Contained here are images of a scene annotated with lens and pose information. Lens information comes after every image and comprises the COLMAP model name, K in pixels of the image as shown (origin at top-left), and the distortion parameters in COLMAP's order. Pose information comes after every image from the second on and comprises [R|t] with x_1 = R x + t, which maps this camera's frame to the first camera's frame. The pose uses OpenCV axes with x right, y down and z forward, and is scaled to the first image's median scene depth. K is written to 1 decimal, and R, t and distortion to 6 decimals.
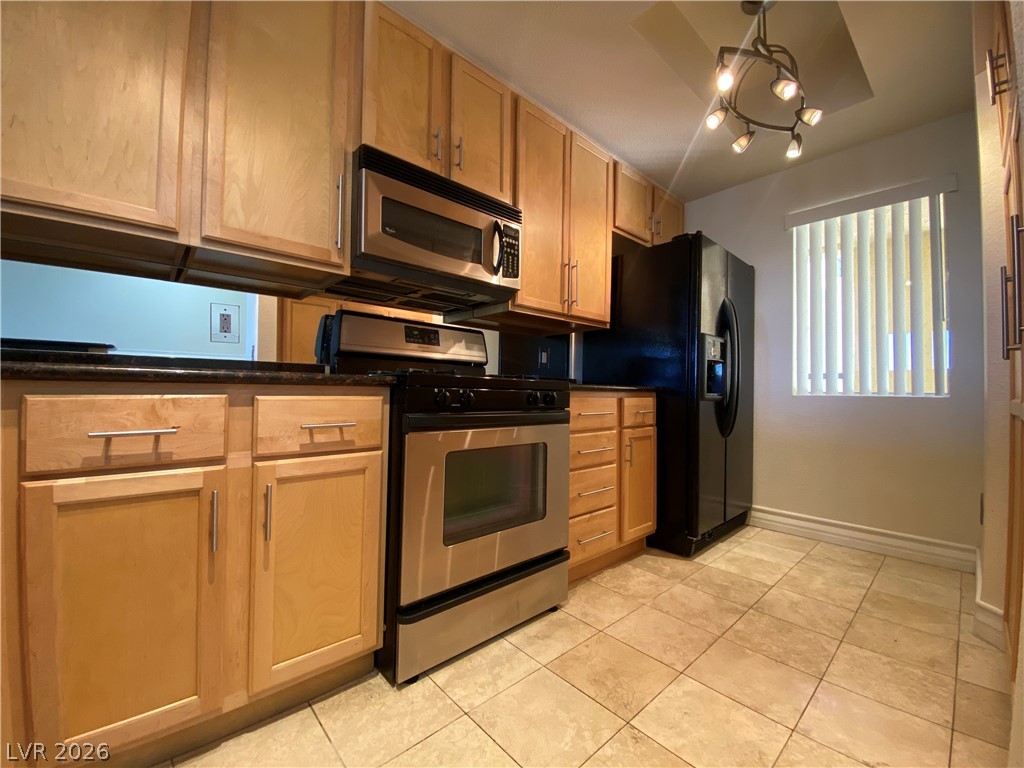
lens RADIAL K [[414.6, 0, 514.4], [0, 414.6, 387.3], [0, 0, 1]] dist [0.015162, -0.017320]
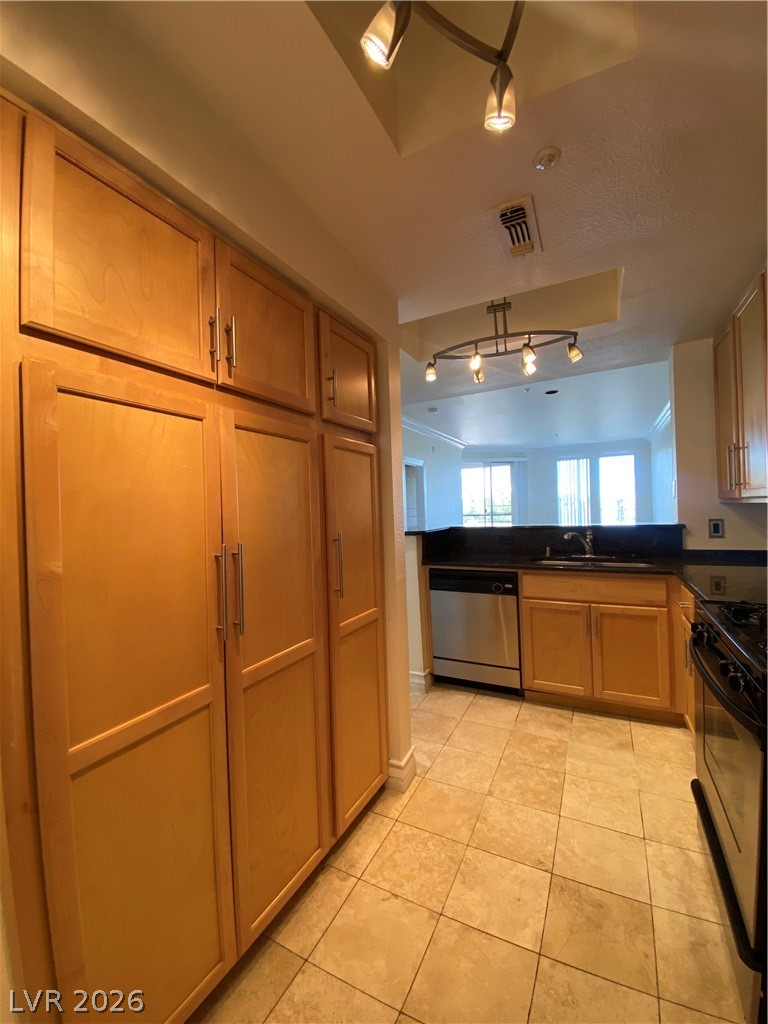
lens RADIAL K [[414.6, 0, 380.7], [0, 414.6, 511.9], [0, 0, 1]] dist [0.015162, -0.017320]
pose [[-0.941474, 0.021616, -0.336392, 0.731117], [0.026017, 0.999625, -0.008580, -0.216256], [0.336080, -0.016830, -0.941683, 1.257601]]
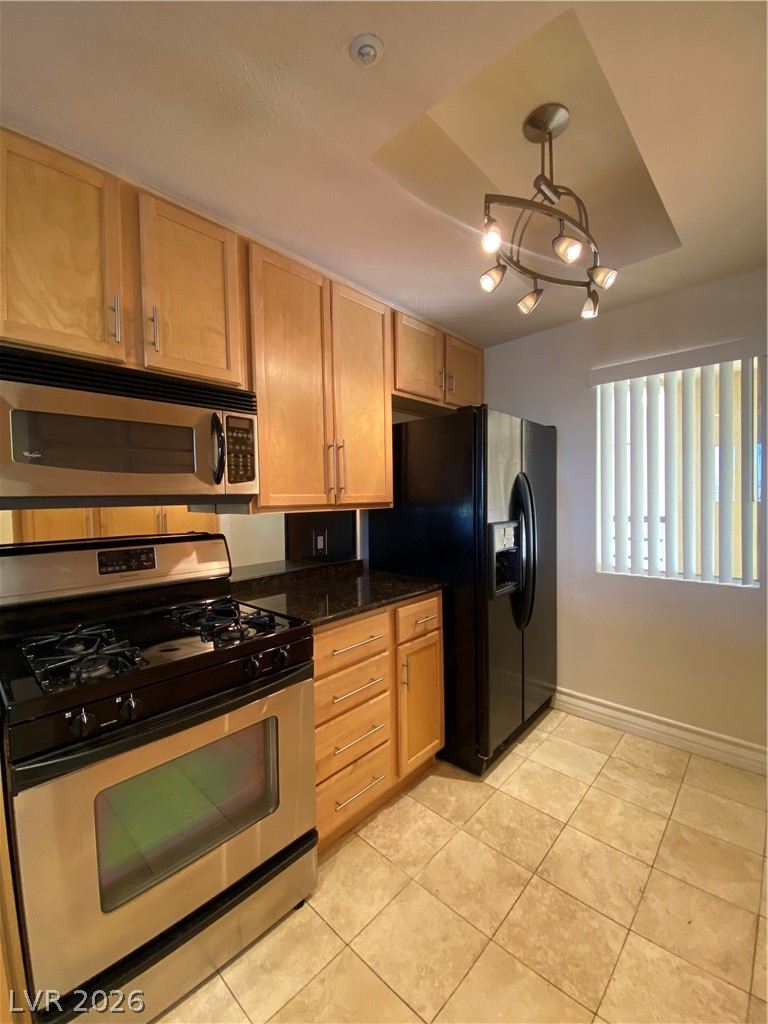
lens RADIAL K [[414.6, 0, 385.4], [0, 414.6, 513.3], [0, 0, 1]] dist [0.015162, -0.017320]
pose [[0.996645, -0.031985, 0.075342, 0.207167], [0.028439, 0.998458, 0.047680, -0.241260], [-0.076751, -0.045377, 0.996017, 0.194964]]
